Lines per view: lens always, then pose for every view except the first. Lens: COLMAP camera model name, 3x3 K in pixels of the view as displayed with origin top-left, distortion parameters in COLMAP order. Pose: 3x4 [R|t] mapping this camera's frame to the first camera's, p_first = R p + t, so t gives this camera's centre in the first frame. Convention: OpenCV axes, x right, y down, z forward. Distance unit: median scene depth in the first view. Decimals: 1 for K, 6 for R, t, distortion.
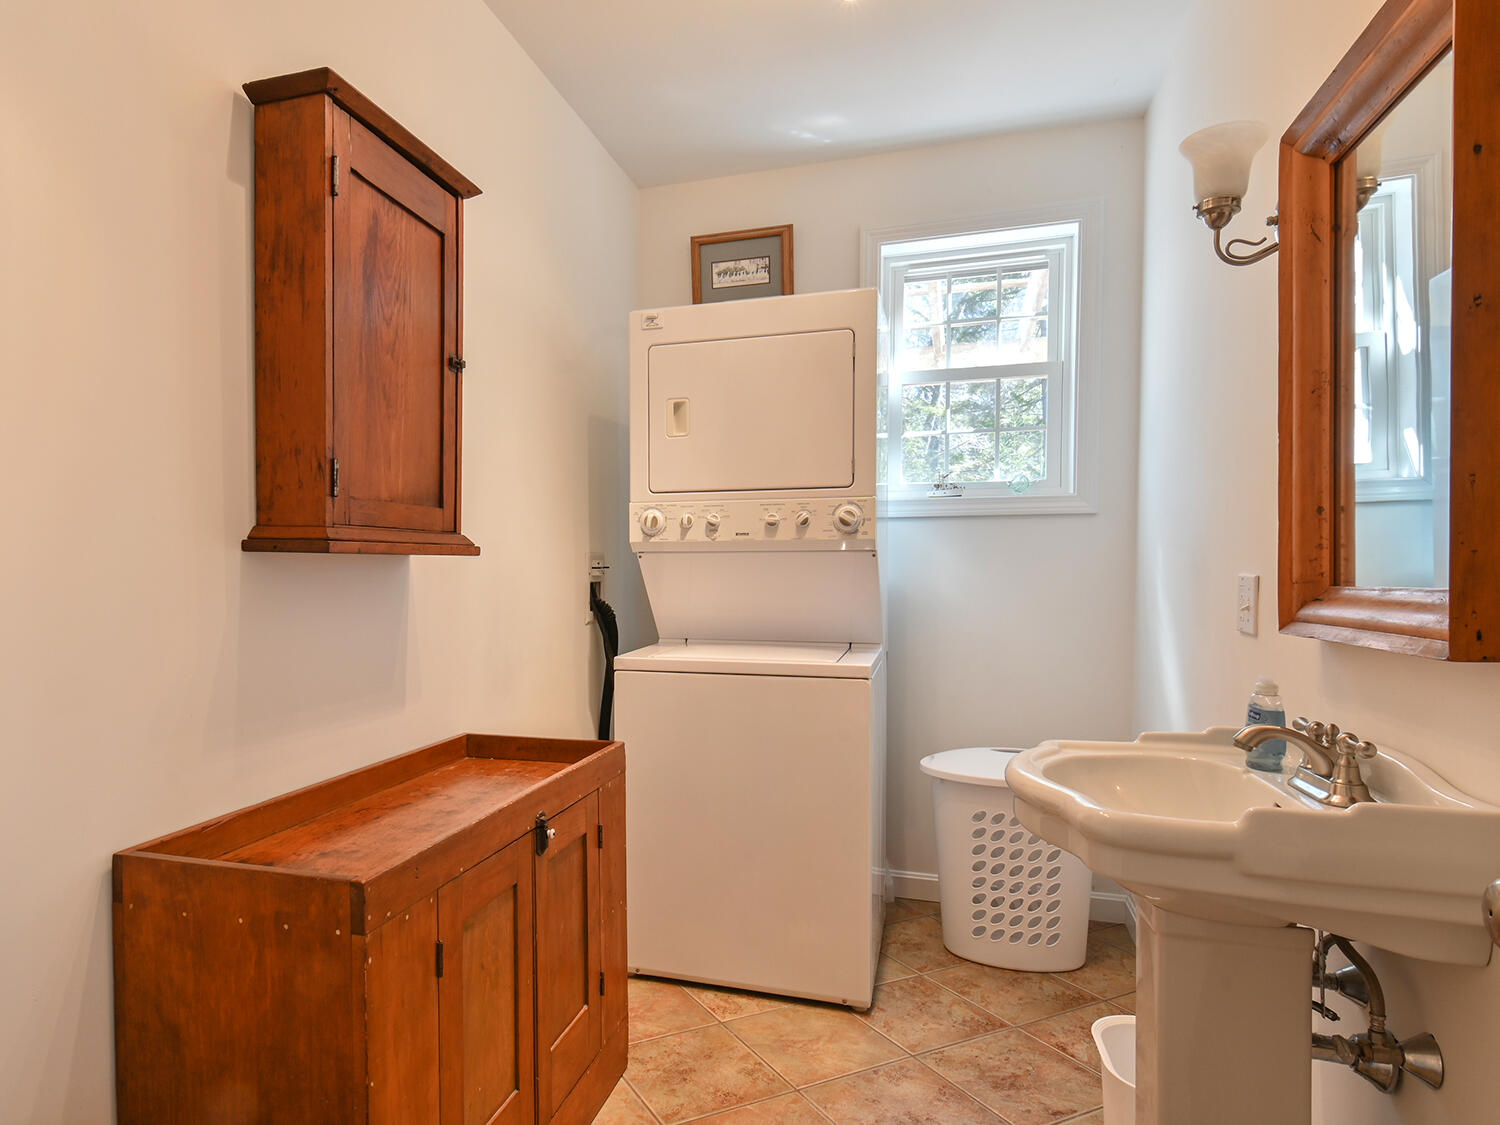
lens RADIAL K [[866.4, 0, 745.8], [0, 866.4, 570.6], [0, 0, 1]] dist [0.005735, -0.000219]
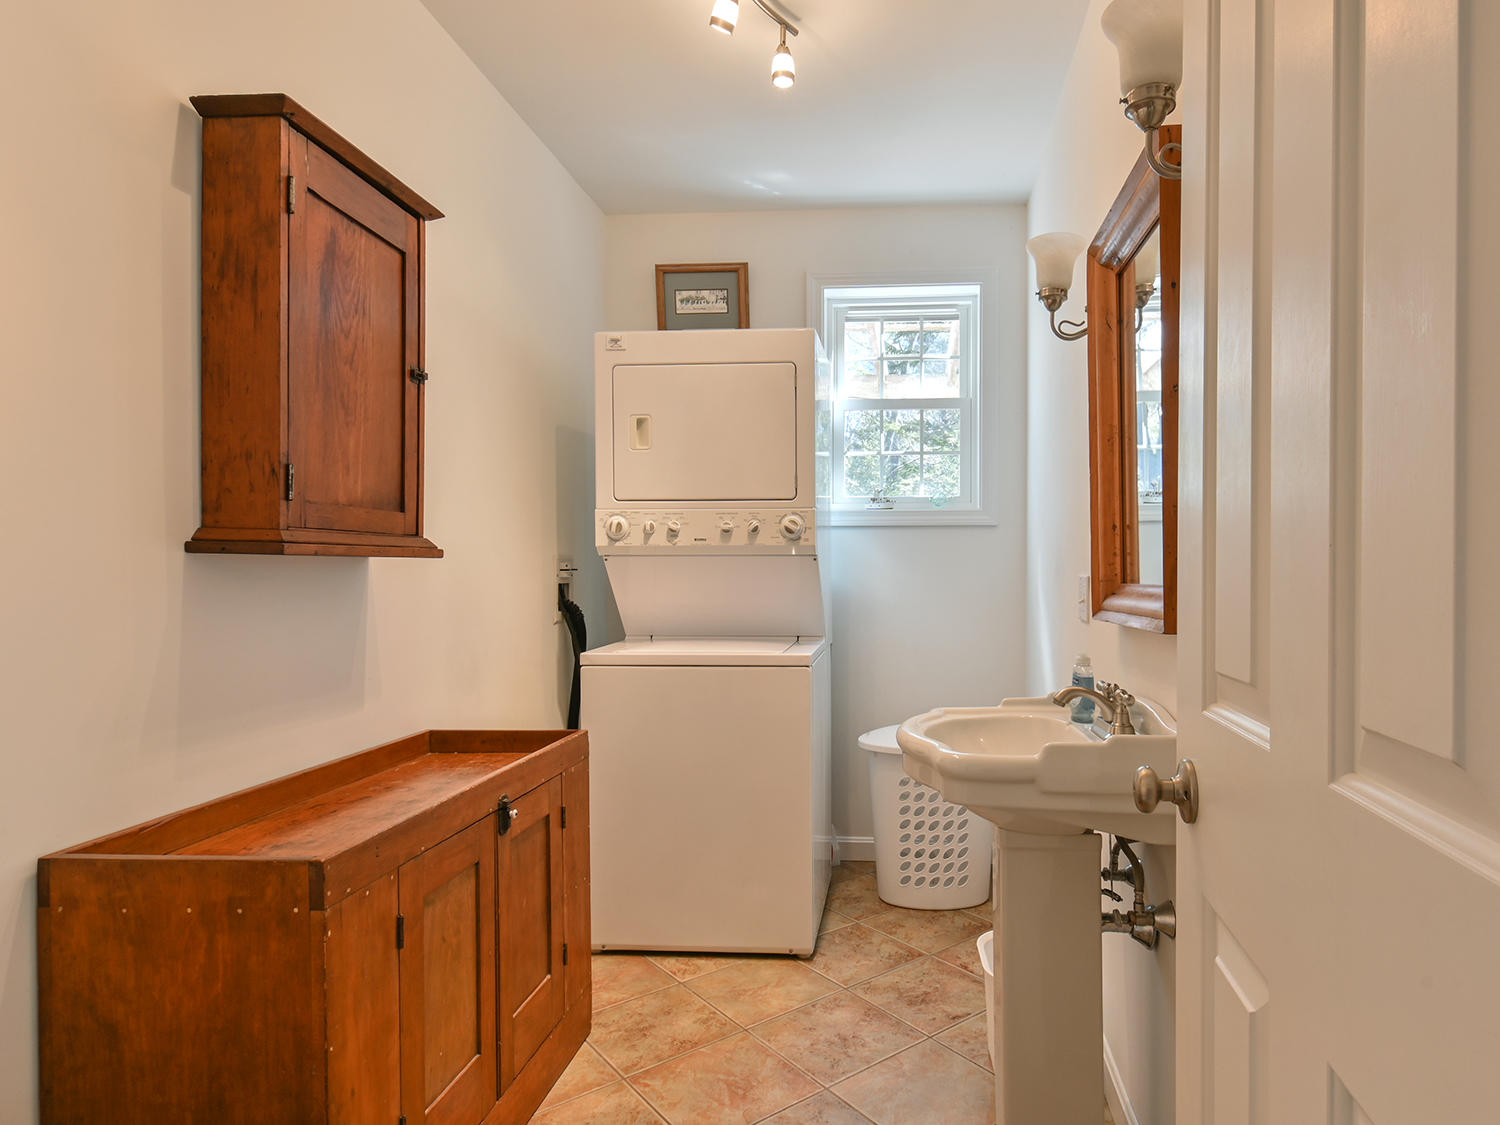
lens RADIAL K [[588.4, 0, 752.6], [0, 588.4, 570.9], [0, 0, 1]] dist [0.012067, -0.004604]
pose [[0.980823, 0.000722, 0.194901, -0.074428], [-0.000883, 0.999999, 0.000739, -0.002199], [-0.194901, -0.000897, 0.980823, 0.214383]]
